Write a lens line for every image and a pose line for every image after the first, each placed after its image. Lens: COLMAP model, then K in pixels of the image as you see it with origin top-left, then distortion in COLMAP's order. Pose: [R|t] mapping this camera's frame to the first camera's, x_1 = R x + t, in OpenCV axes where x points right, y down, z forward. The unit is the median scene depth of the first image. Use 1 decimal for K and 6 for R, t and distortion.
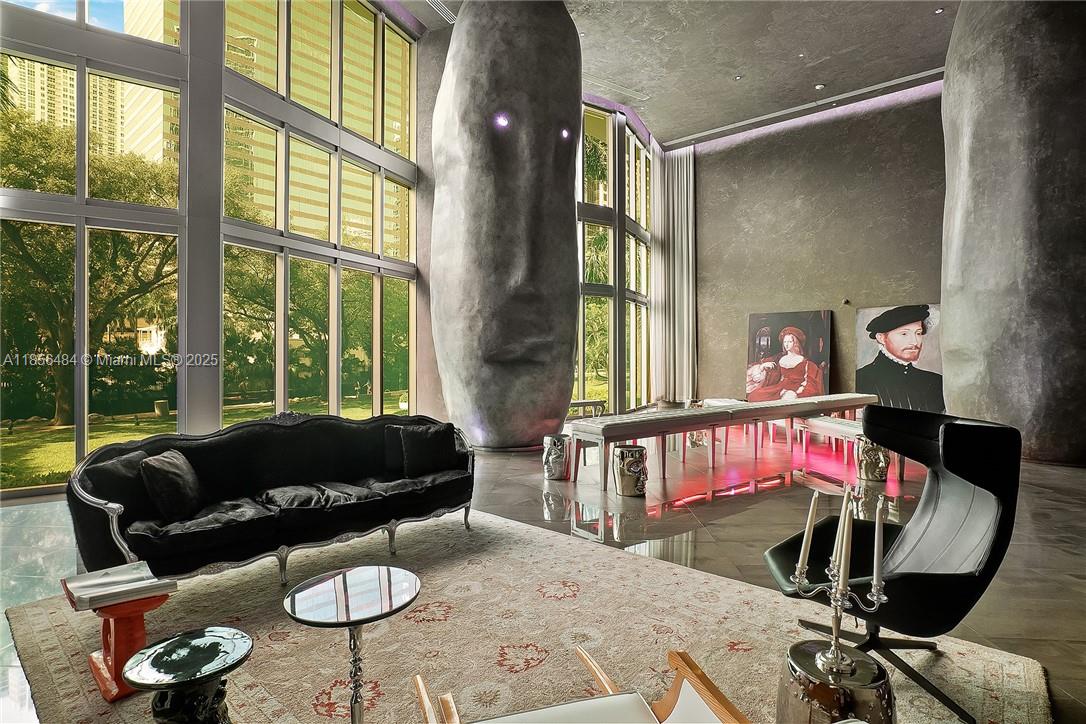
lens RADIAL K [[565.0, 0, 534.4], [0, 565.0, 357.4], [0, 0, 1]] dist [-0.030750, 0.015275]
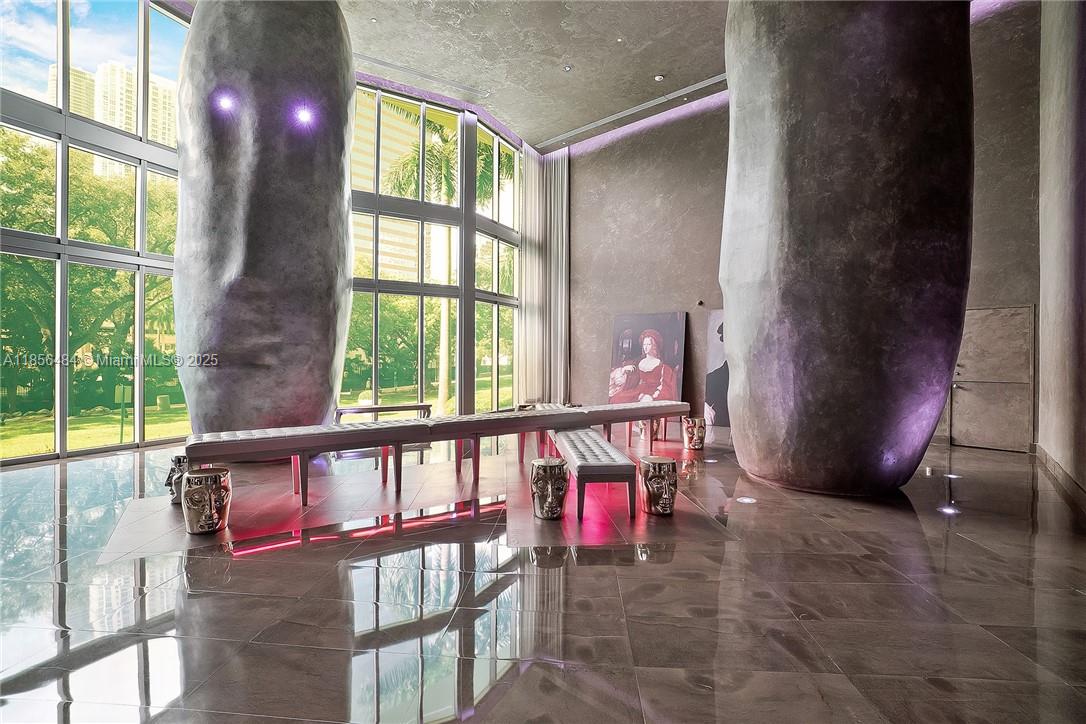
lens RADIAL K [[495.5, 0, 544.6], [0, 495.5, 355.8], [0, 0, 1]] dist [-0.034688, 0.002129]
pose [[0.999527, 0.004917, -0.030356, 0.492083], [-0.005037, 0.999980, -0.003867, -0.006214], [0.030336, 0.004018, 0.999532, 0.228047]]
